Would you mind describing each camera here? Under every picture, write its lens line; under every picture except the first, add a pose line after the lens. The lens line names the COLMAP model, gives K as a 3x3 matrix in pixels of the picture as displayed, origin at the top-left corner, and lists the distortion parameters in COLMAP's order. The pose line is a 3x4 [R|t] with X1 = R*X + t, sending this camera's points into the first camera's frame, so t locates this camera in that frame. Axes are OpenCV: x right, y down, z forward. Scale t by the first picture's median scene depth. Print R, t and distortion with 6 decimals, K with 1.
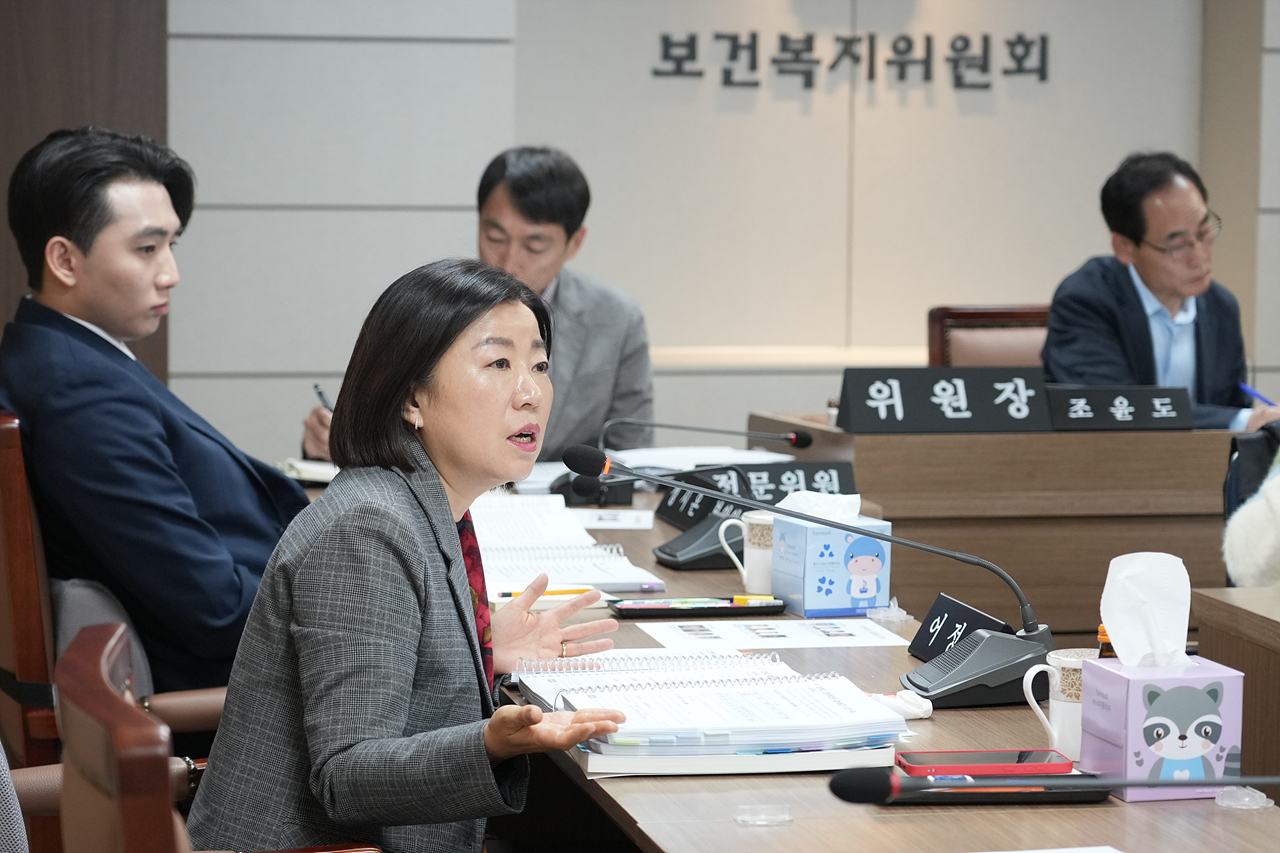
lens RADIAL K [[3484.6, 0, 640.0], [0, 3484.6, 426.5], [0, 0, 1]] dist [-0.054966, 0.569524]
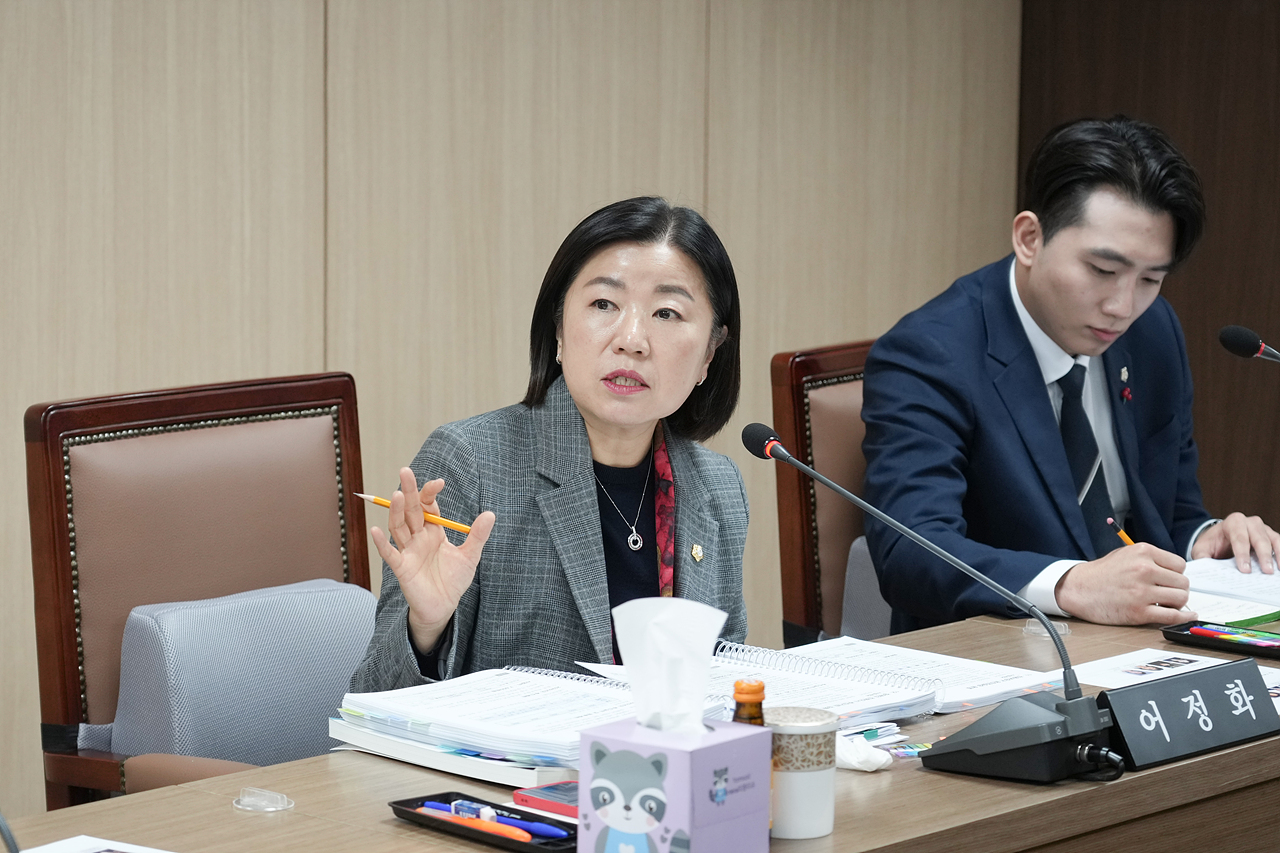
lens RADIAL K [[3929.0, 0, 640.0], [0, 3929.0, 426.5], [0, 0, 1]] dist [-0.032032, 0.207586]
pose [[0.605344, 0.102251, -0.789369, 0.536906], [-0.079601, 0.994520, 0.067781, -0.043165], [0.791973, 0.021804, 0.610166, 0.223088]]
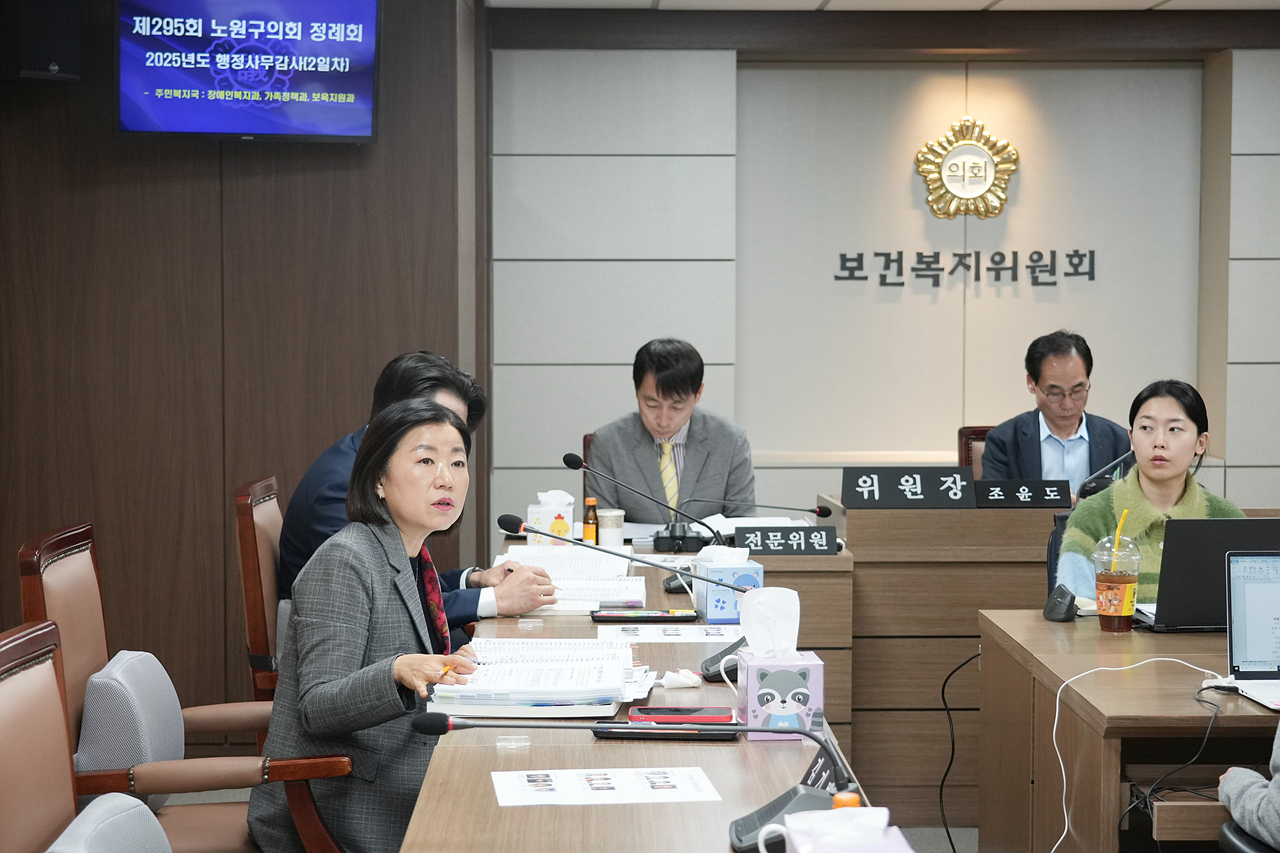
lens RADIAL K [[2235.6, 0, 640.0], [0, 2235.6, 426.5], [0, 0, 1]] dist [0.018715, 0.025797]
pose [[0.983350, 0.000925, -0.181720, 0.159846], [-0.006562, 0.999516, -0.030423, -0.003777], [0.181604, 0.031109, 0.982880, -0.022324]]
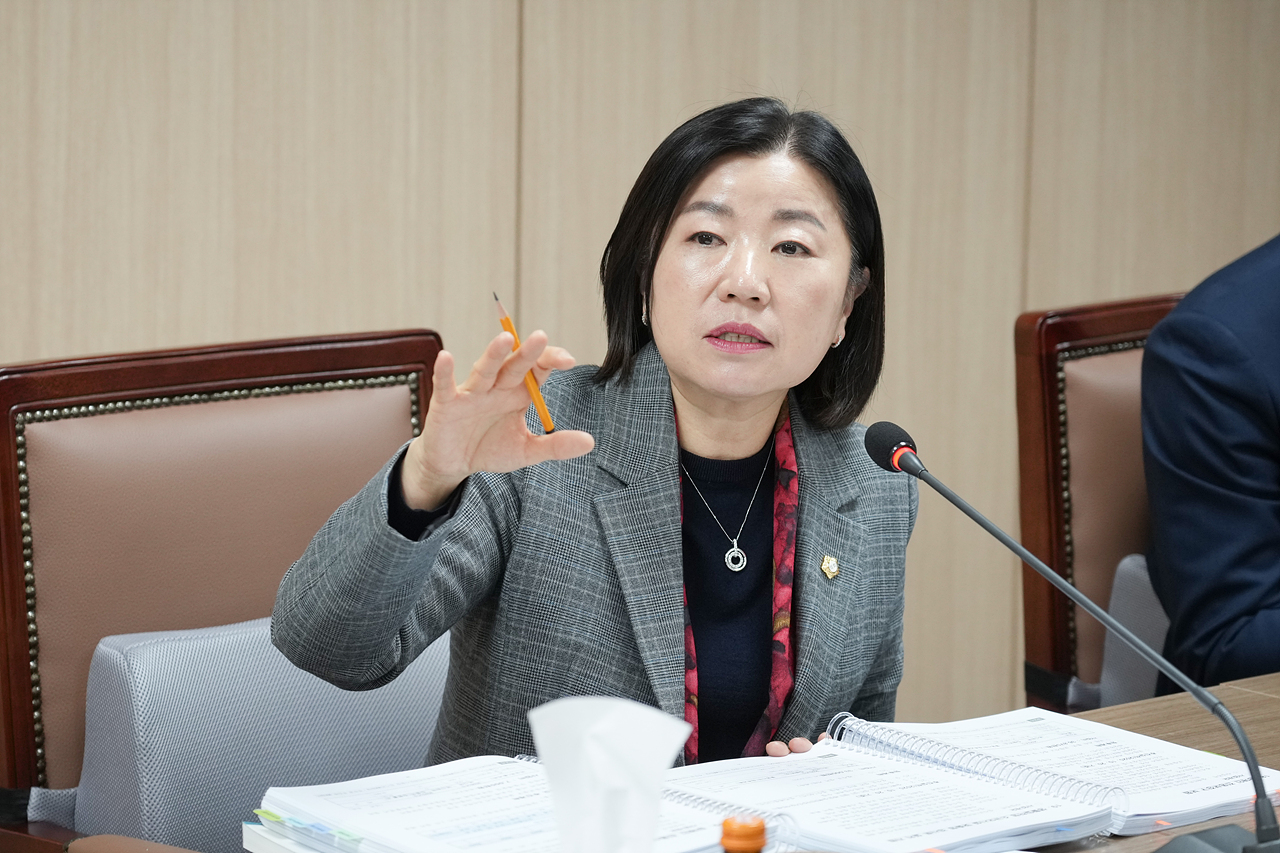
lens RADIAL K [[4156.0, 0, 640.0], [0, 4156.0, 426.5], [0, 0, 1]] dist [0.012626, -0.734080]
pose [[0.488998, 0.131848, -0.862263, 0.441919], [-0.090573, 0.990842, 0.100144, -0.048218], [0.867570, 0.029128, 0.496462, 0.375716]]
